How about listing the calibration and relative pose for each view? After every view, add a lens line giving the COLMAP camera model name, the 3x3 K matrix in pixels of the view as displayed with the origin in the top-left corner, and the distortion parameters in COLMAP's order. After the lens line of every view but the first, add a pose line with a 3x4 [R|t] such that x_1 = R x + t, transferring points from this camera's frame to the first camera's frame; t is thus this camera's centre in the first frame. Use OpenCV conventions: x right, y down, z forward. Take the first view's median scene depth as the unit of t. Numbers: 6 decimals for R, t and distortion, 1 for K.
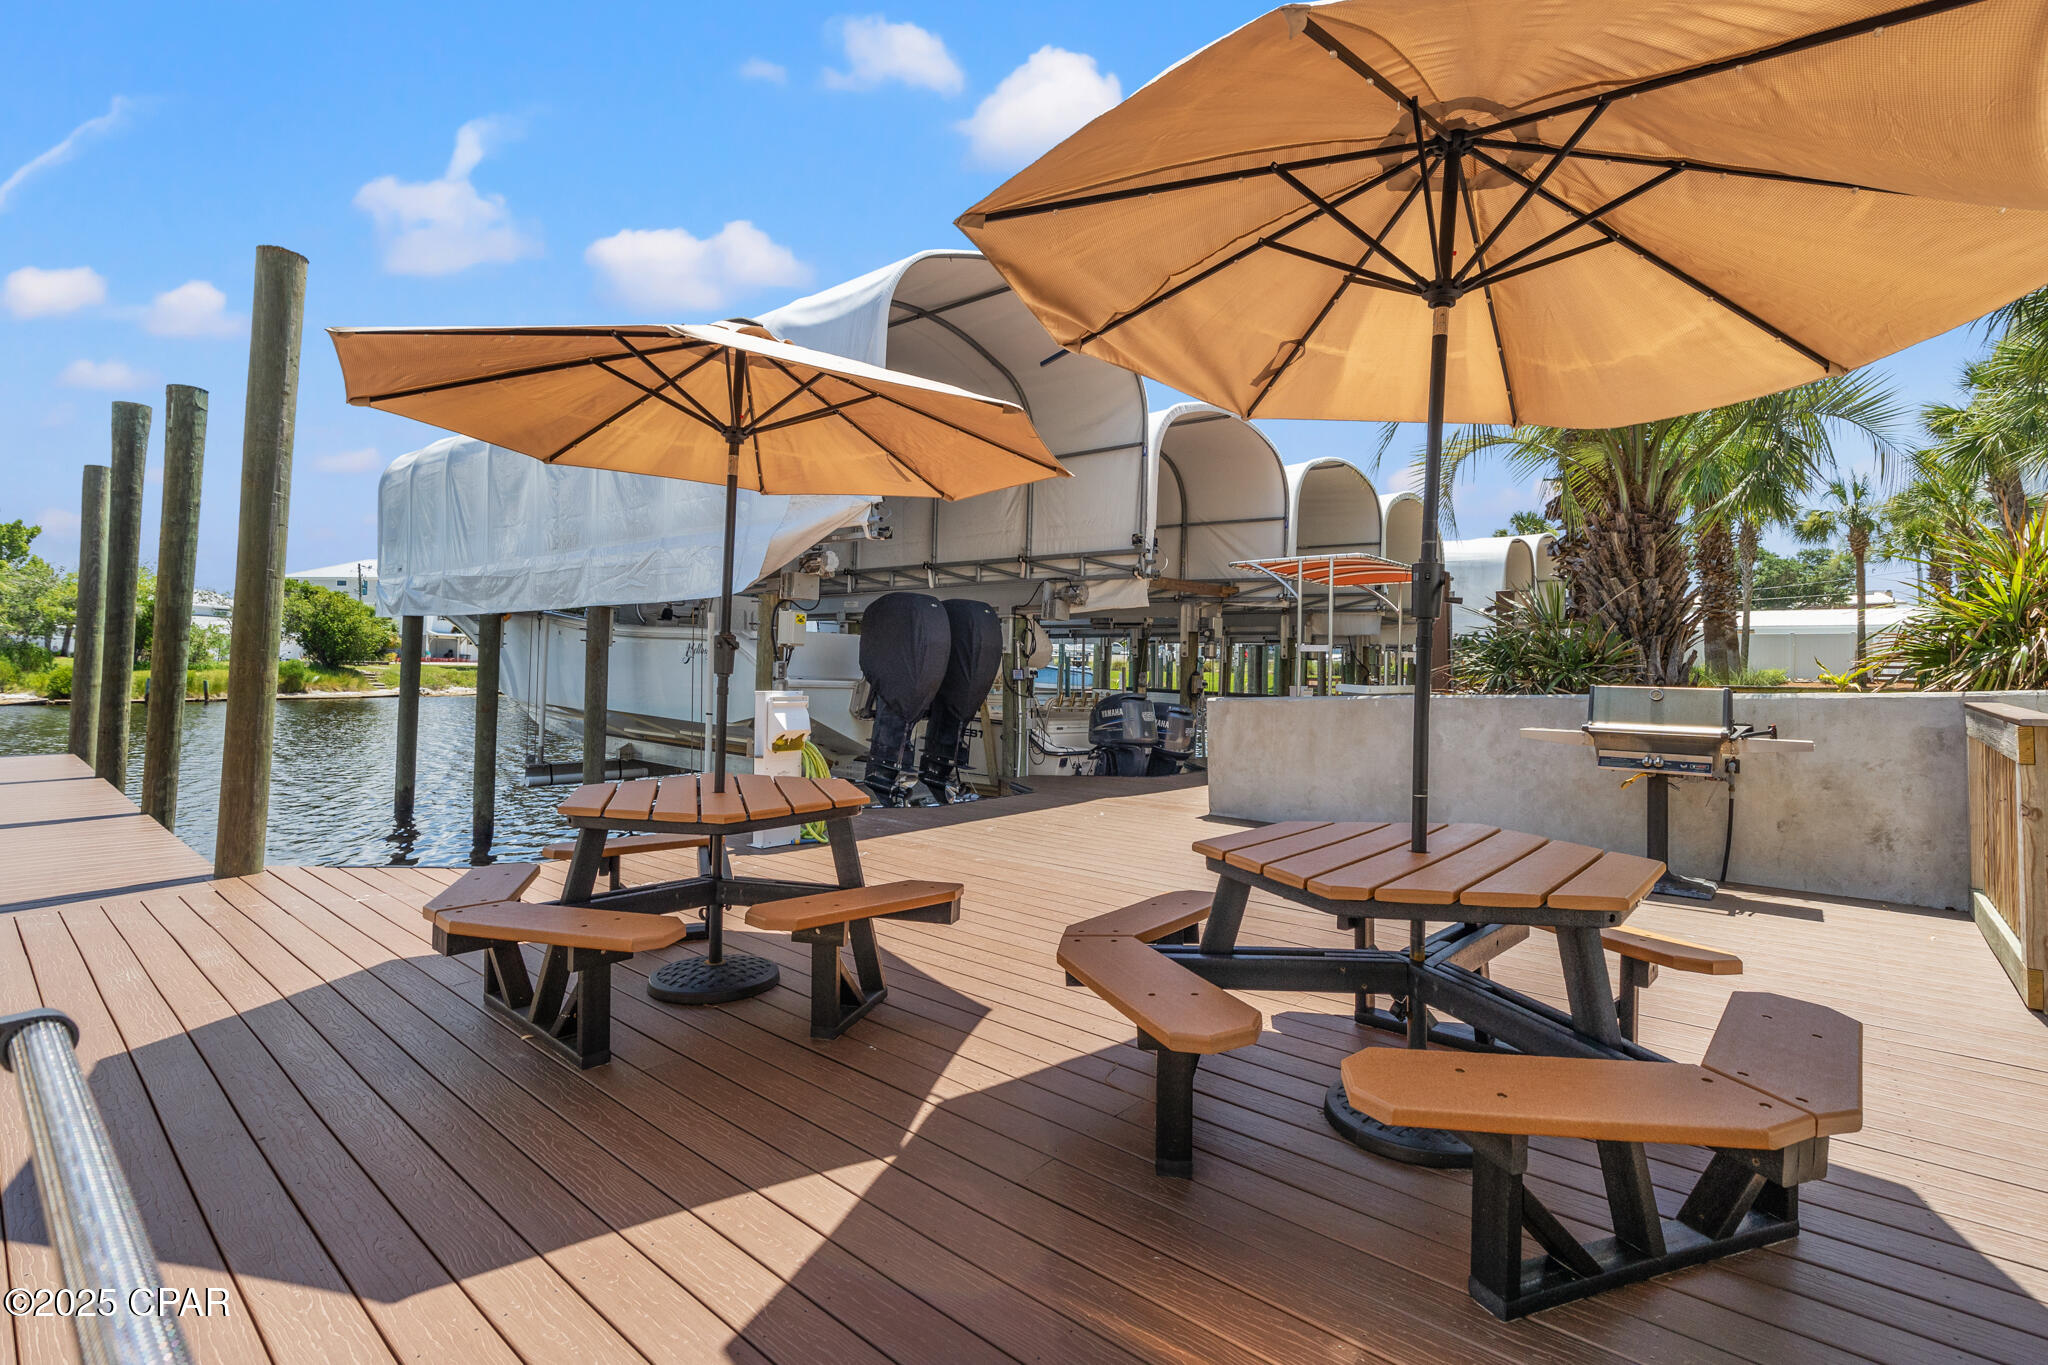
lens RADIAL K [[984.9, 0, 1019.7], [0, 984.9, 622.2], [0, 0, 1]] dist [-0.001059, 0.000211]
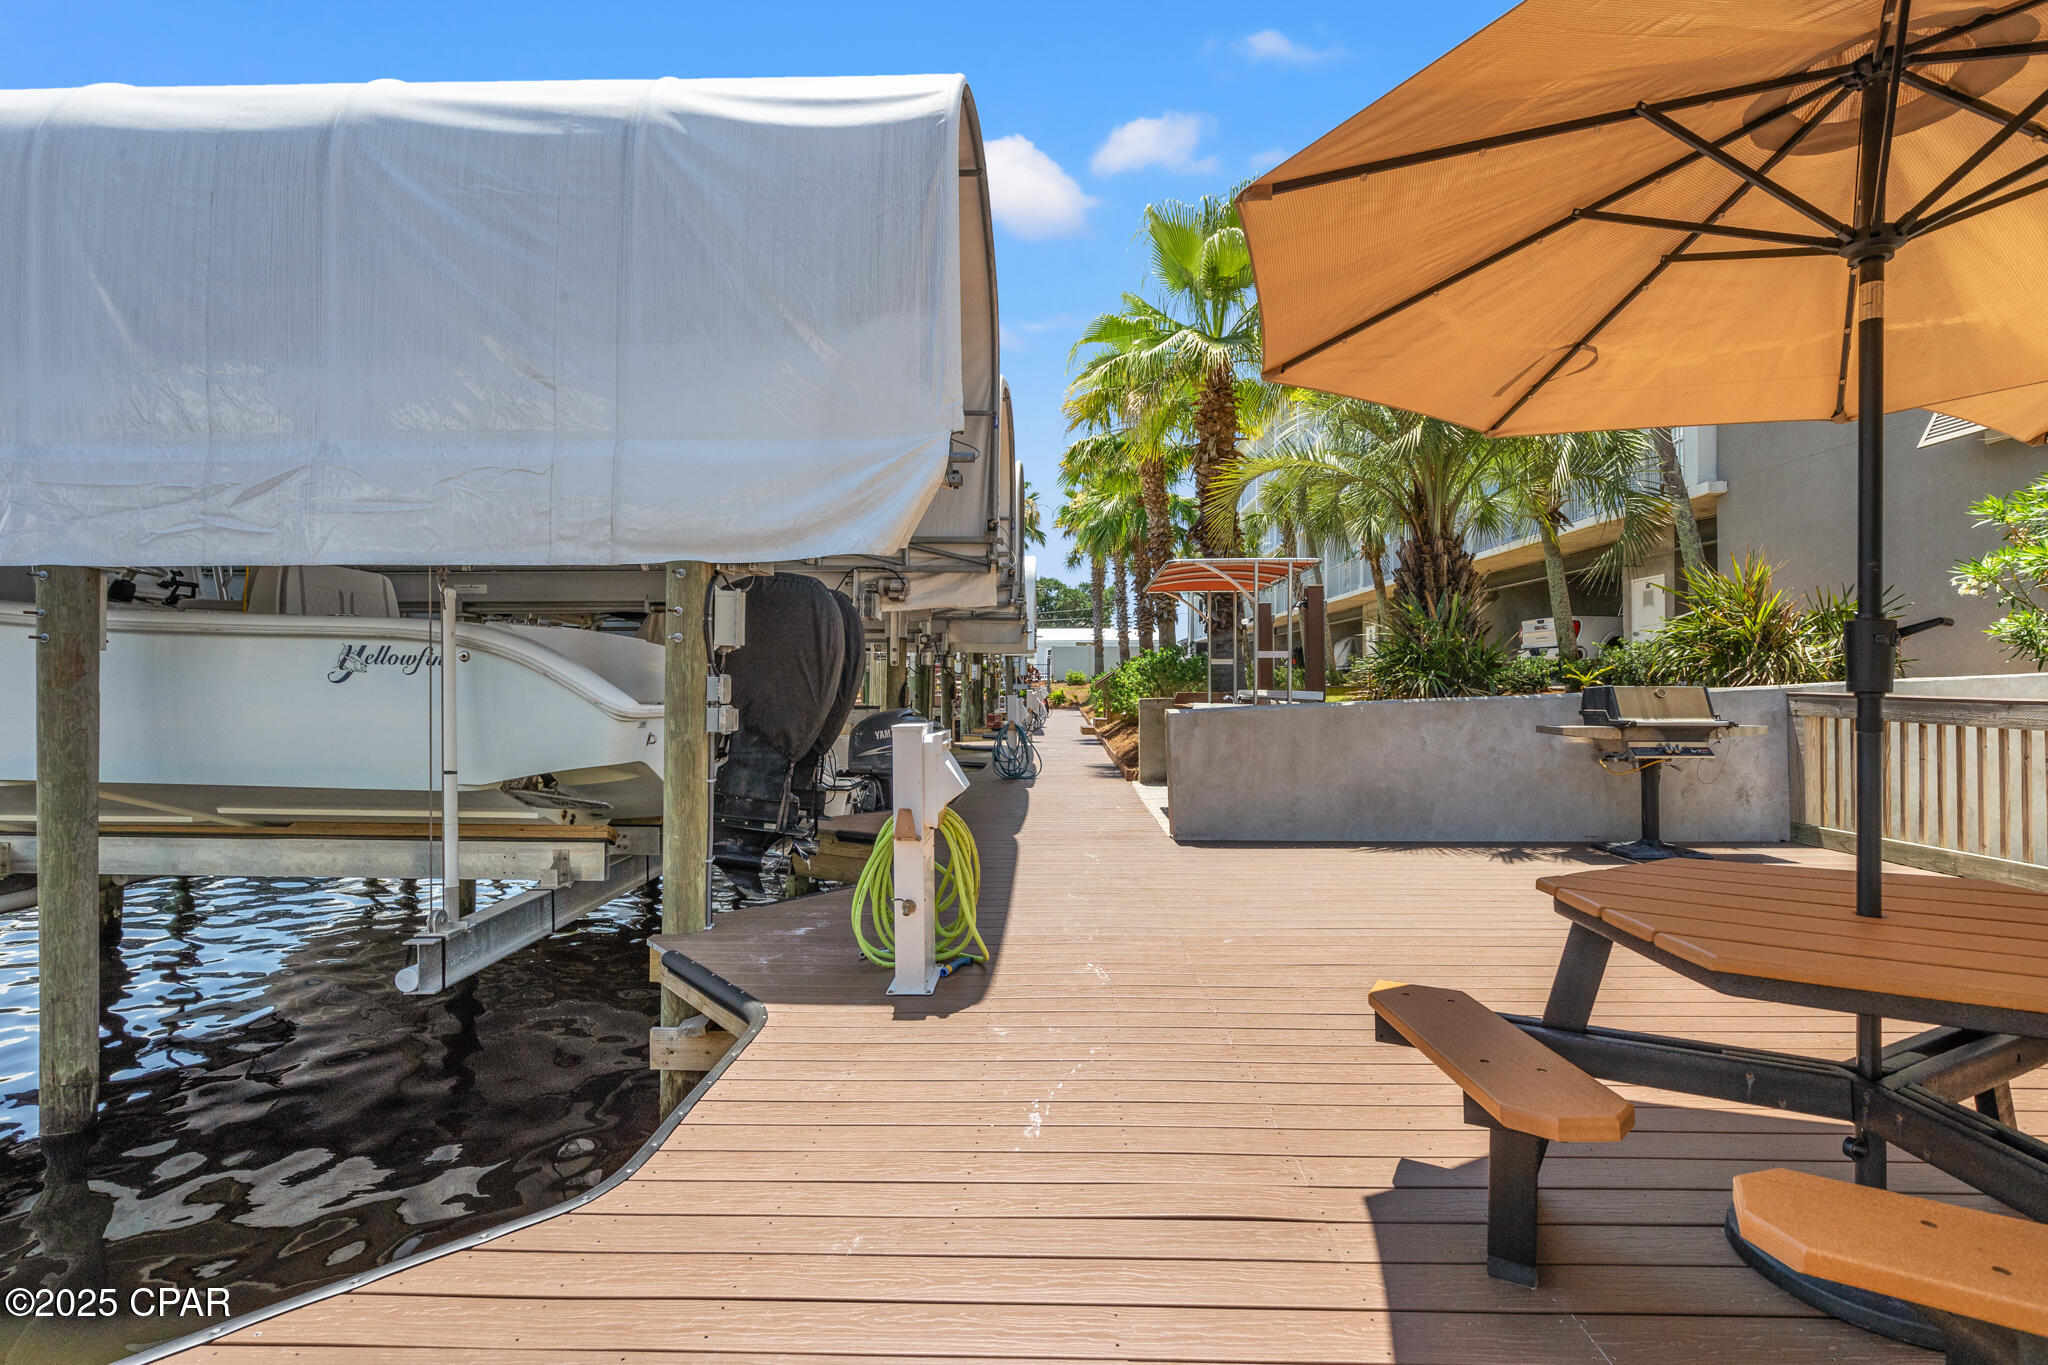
lens RADIAL K [[941.5, 0, 1017.1], [0, 941.5, 675.1], [0, 0, 1]] dist [0.000800, 0.001037]
pose [[0.761683, -0.012684, 0.647826, -0.503152], [-0.014955, 0.999198, 0.037146, 0.016787], [-0.647778, -0.037981, 0.760882, 0.478807]]
